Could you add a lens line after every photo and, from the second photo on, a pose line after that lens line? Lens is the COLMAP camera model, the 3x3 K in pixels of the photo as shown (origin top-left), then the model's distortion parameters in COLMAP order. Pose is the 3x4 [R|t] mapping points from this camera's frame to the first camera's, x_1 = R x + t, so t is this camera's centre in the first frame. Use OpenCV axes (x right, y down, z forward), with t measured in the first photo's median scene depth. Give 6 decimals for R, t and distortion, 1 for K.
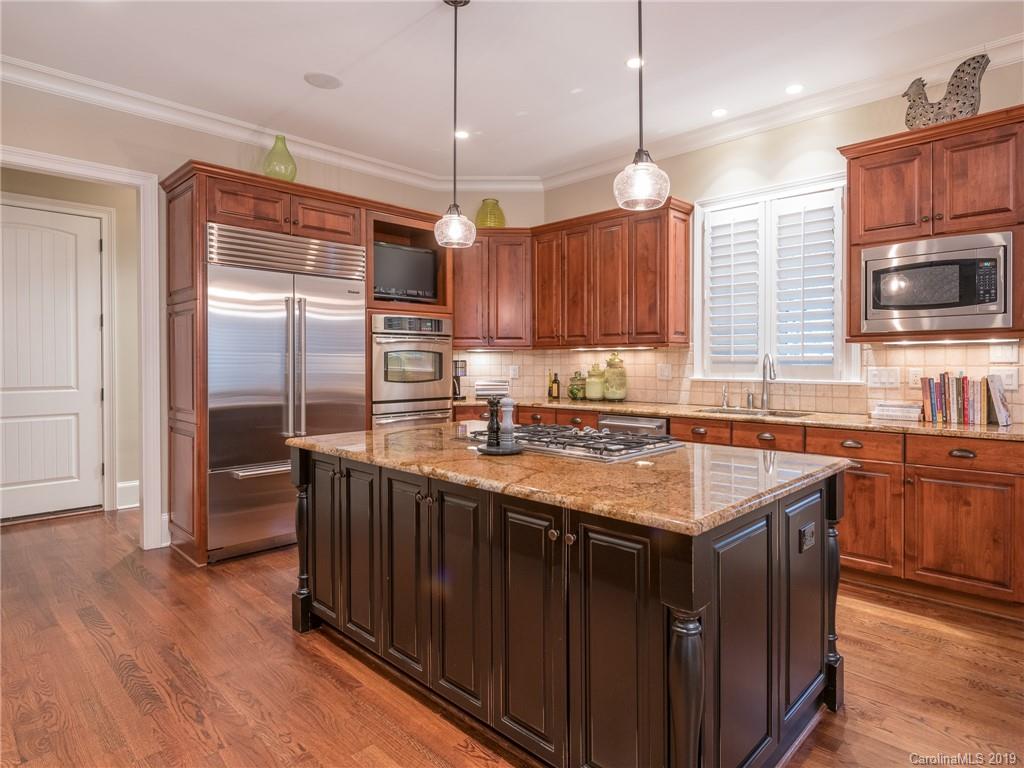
lens RADIAL K [[590.3, 0, 576.5], [0, 590.3, 367.7], [0, 0, 1]] dist [-0.004153, -0.003515]
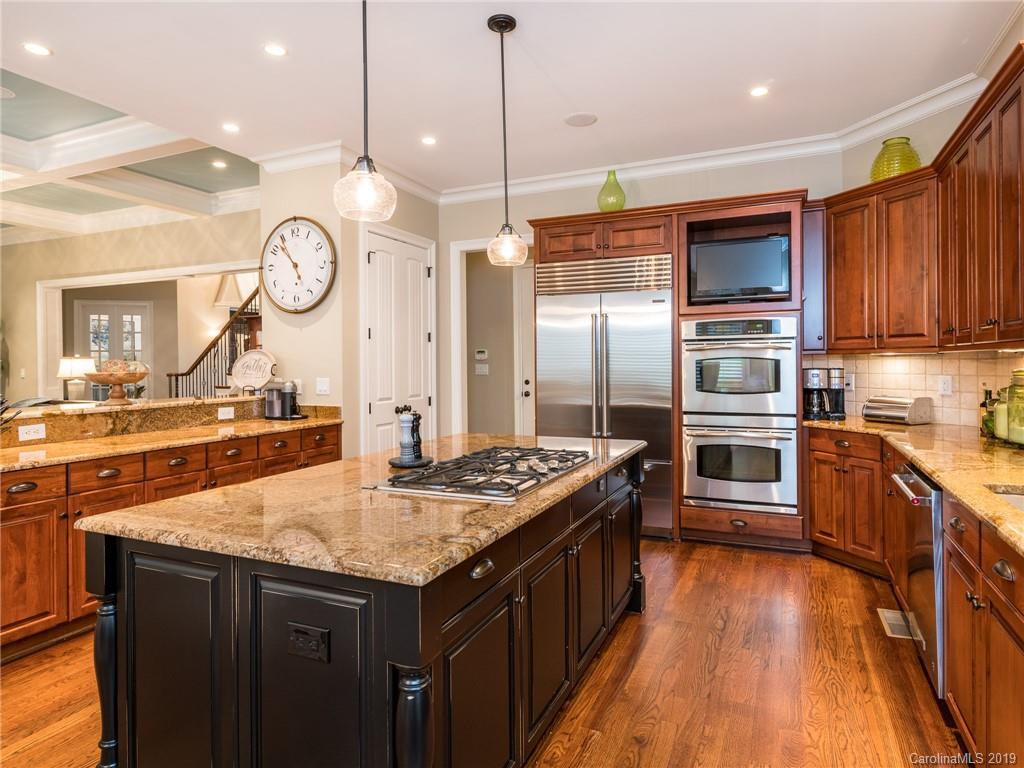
lens RADIAL K [[593.7, 0, 515.6], [0, 593.7, 360.8], [0, 0, 1]] dist [0.003565, -0.000478]
pose [[0.291581, -0.000930, -0.956546, 0.548174], [-0.002164, 0.999996, -0.001632, -0.025472], [0.956544, 0.002546, 0.291578, 0.495141]]
